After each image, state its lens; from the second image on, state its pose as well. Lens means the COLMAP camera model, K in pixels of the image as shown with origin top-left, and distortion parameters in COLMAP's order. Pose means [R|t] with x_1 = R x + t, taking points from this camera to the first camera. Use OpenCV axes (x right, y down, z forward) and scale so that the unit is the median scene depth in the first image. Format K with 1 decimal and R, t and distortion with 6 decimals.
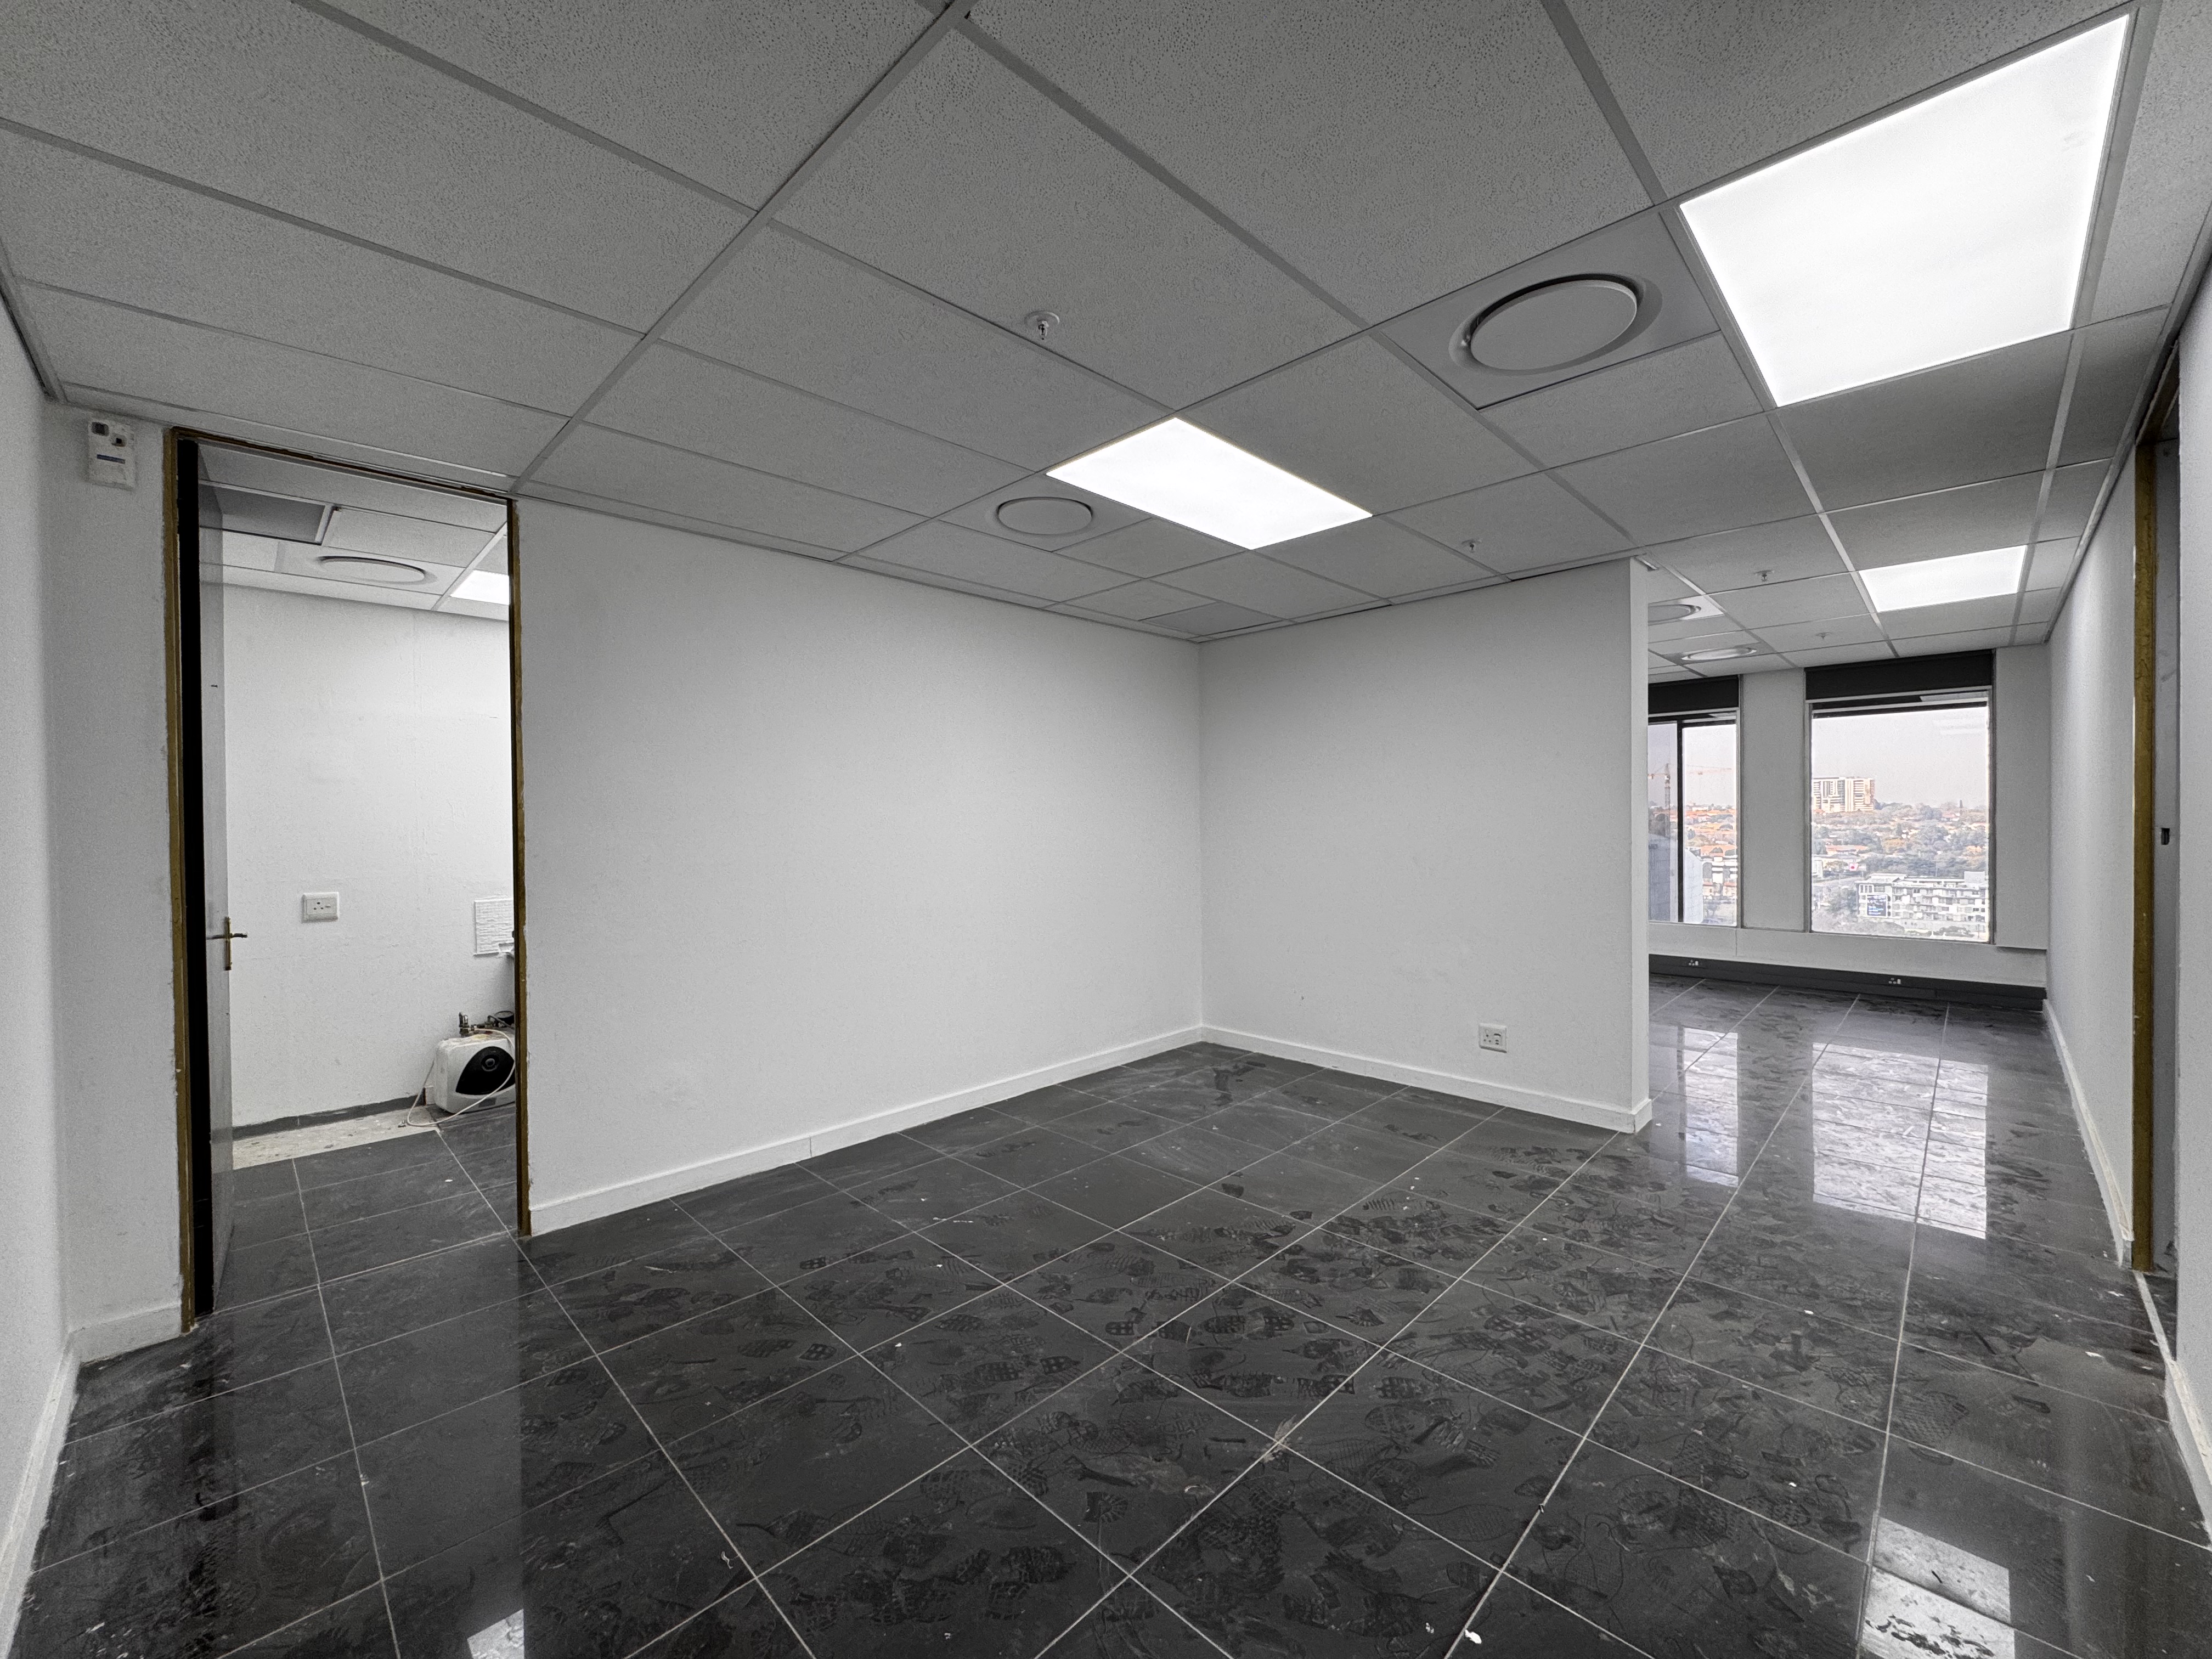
lens RADIAL K [[879.1, 0, 1107.0], [0, 879.1, 822.3], [0, 0, 1]] dist [-0.004610, 0.000515]
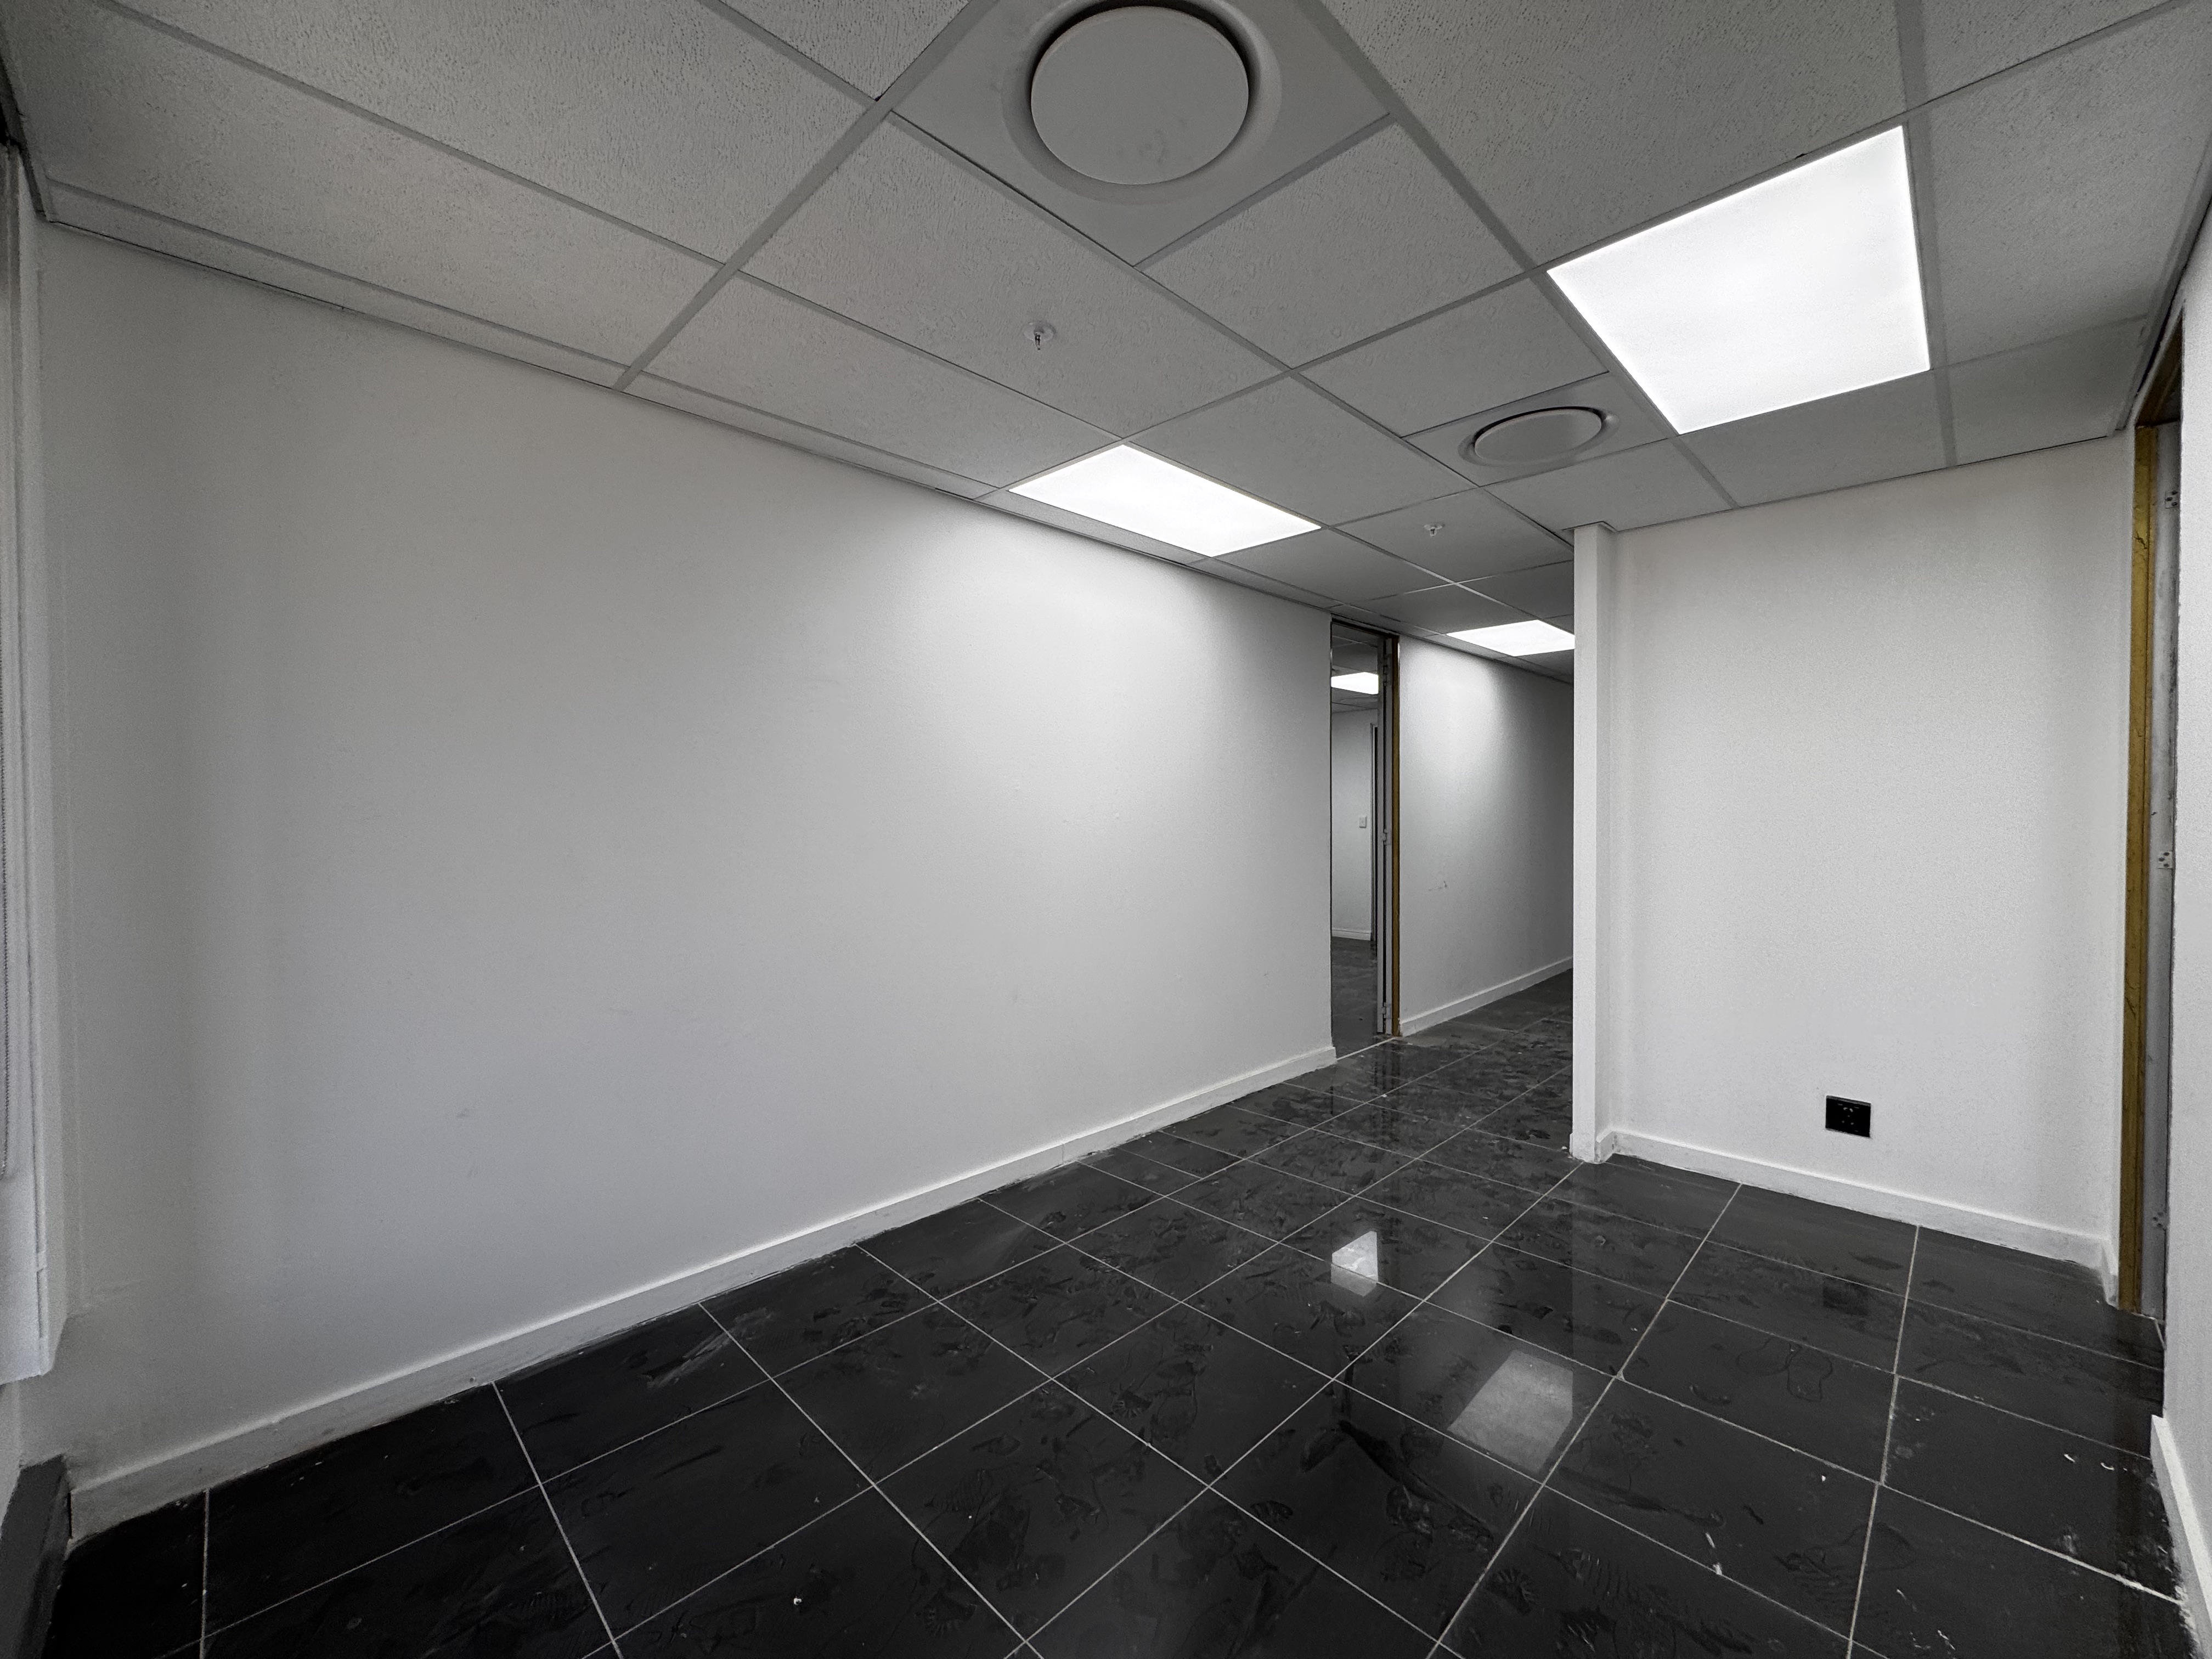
lens RADIAL K [[879.1, 0, 1099.2], [0, 879.1, 830.3], [0, 0, 1]] dist [-0.004610, 0.000515]
pose [[-0.999849, 0.014923, 0.008925, 1.083801], [0.015113, 0.999653, 0.021569, -0.017773], [-0.008600, 0.021700, -0.999728, 1.881883]]
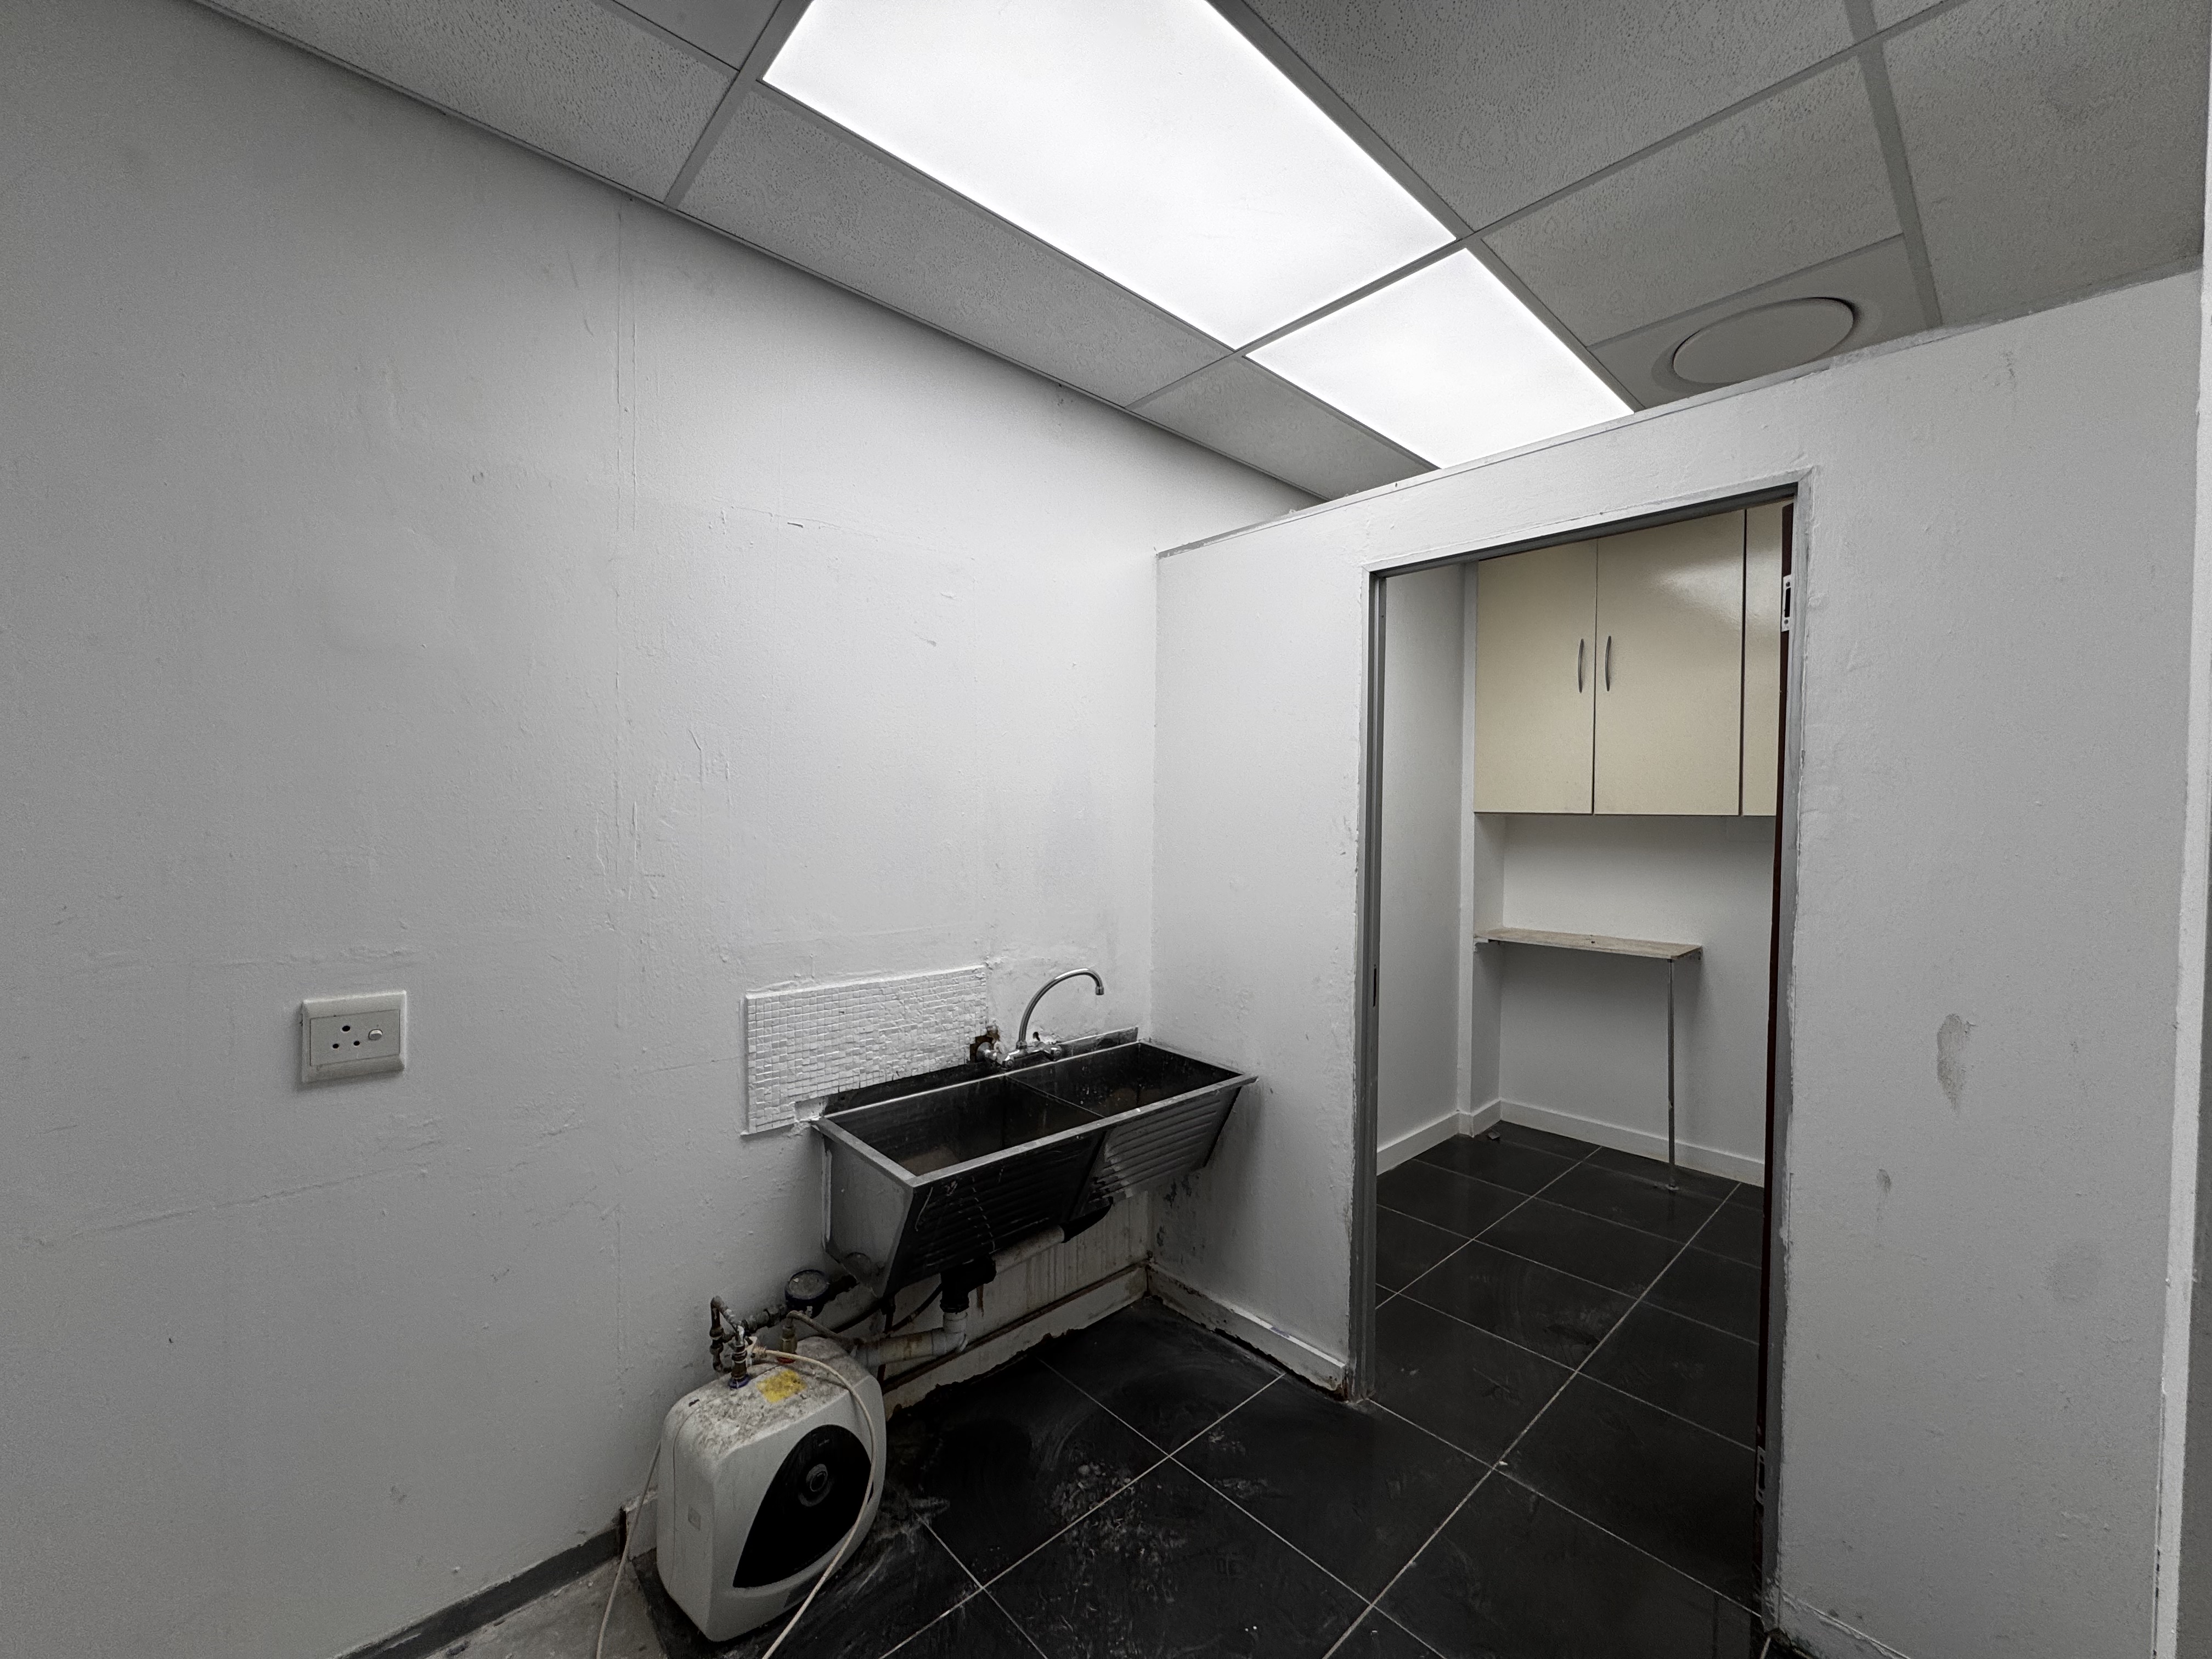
lens RADIAL K [[879.1, 0, 1106.9], [0, 879.1, 825.7], [0, 0, 1]] dist [-0.004610, 0.000515]
pose [[0.998864, 0.024534, -0.040848, -0.624767], [-0.023972, 0.999612, 0.014193, 0.005281], [0.041180, -0.013198, 0.999065, 0.708456]]
